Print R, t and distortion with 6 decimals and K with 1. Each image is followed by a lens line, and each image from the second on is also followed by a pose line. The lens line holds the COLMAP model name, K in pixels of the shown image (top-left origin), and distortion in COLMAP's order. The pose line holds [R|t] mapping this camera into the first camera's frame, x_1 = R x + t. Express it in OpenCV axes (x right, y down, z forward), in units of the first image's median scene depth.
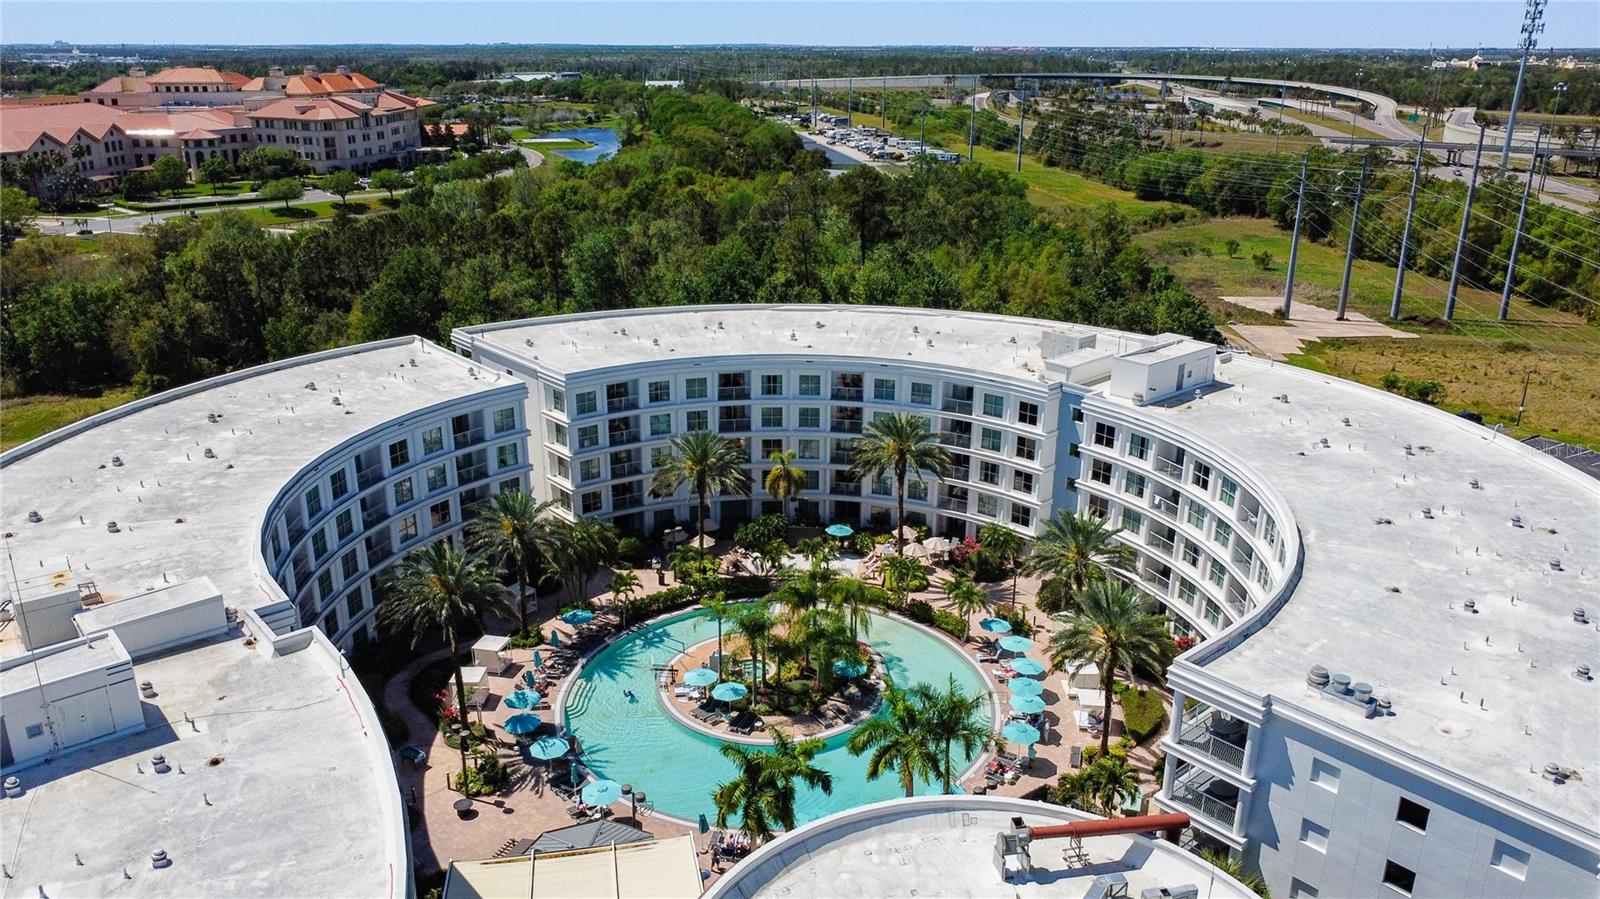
lens RADIAL K [[1175.5, 0, 788.7], [0, 1175.5, 452.6], [0, 0, 1]] dist [-0.006977, -0.000619]
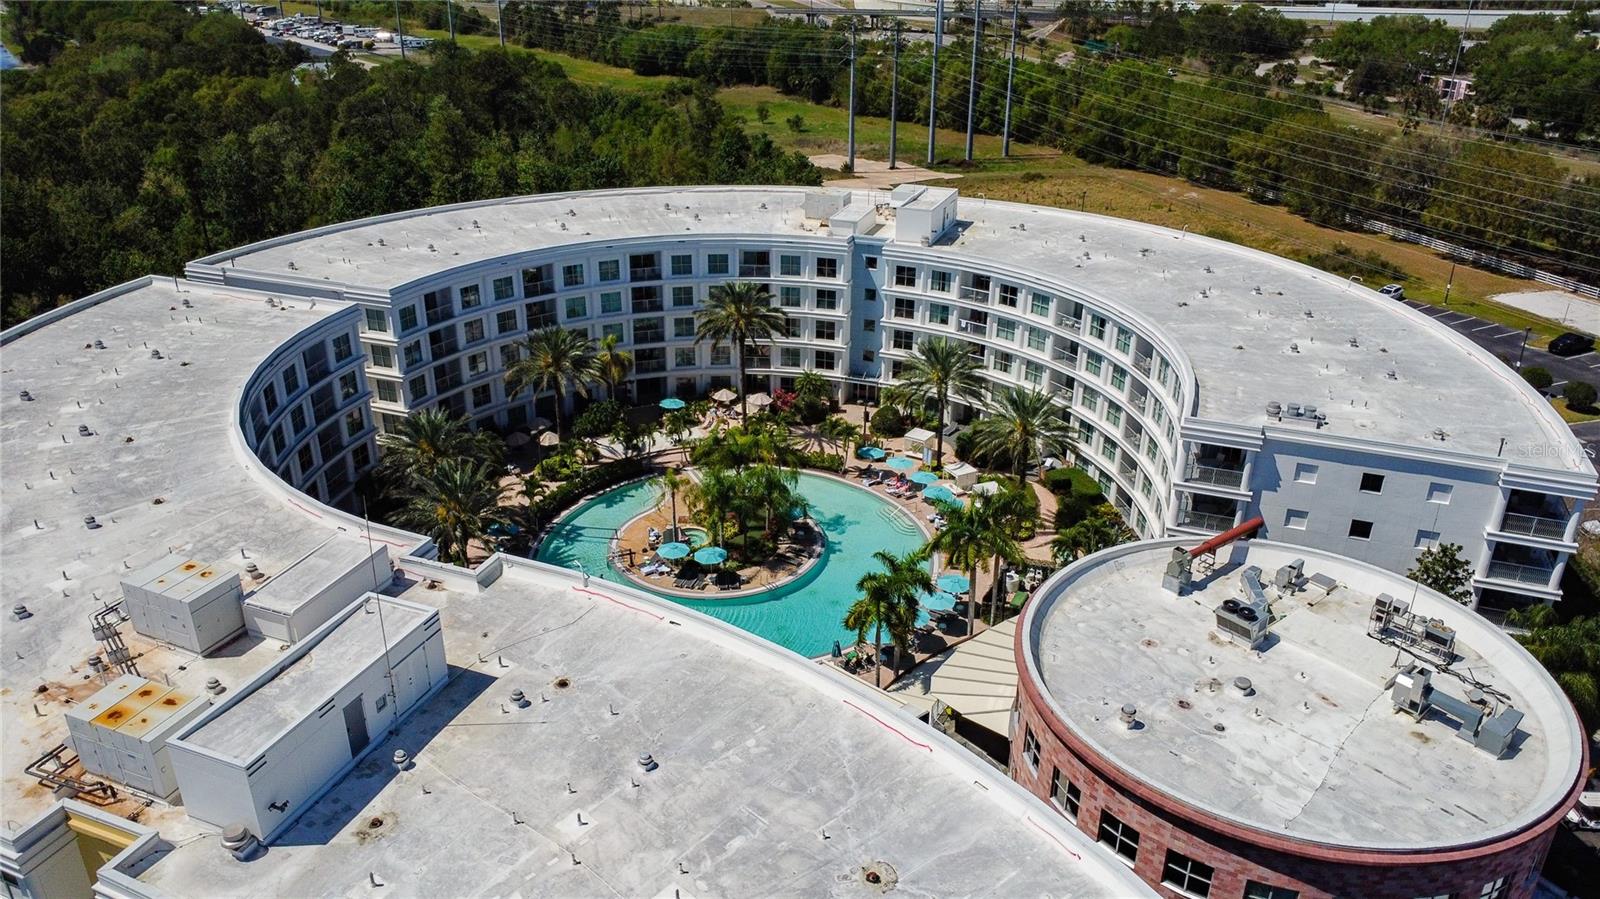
lens RADIAL K [[1162.7, 0, 797.0], [0, 1162.7, 452.8], [0, 0, 1]] dist [-0.034561, 0.000491]
pose [[0.880062, -0.197039, 0.432048, -0.327676], [0.153884, 0.979088, 0.133066, -0.012174], [-0.449232, -0.050621, 0.891980, 0.024218]]
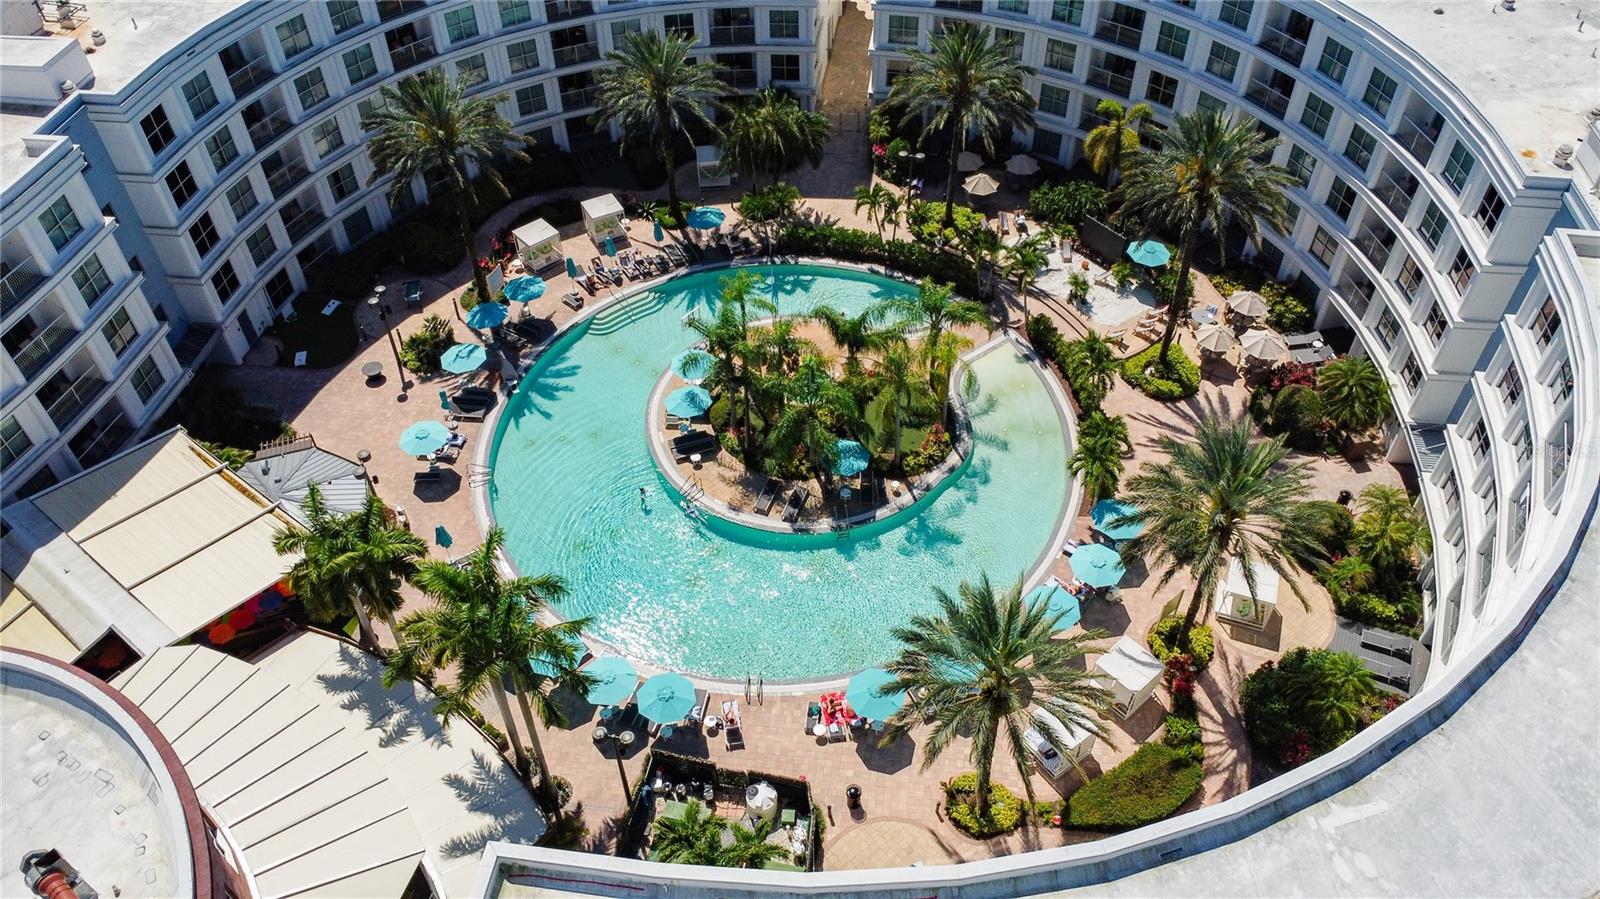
lens RADIAL K [[1175.5, 0, 788.7], [0, 1175.5, 452.6], [0, 0, 1]] dist [-0.006977, -0.000619]
pose [[0.669783, 0.524217, -0.525916, 0.316737], [-0.234934, 0.821468, 0.519612, -0.137012], [0.704412, -0.224472, 0.673362, 0.416811]]
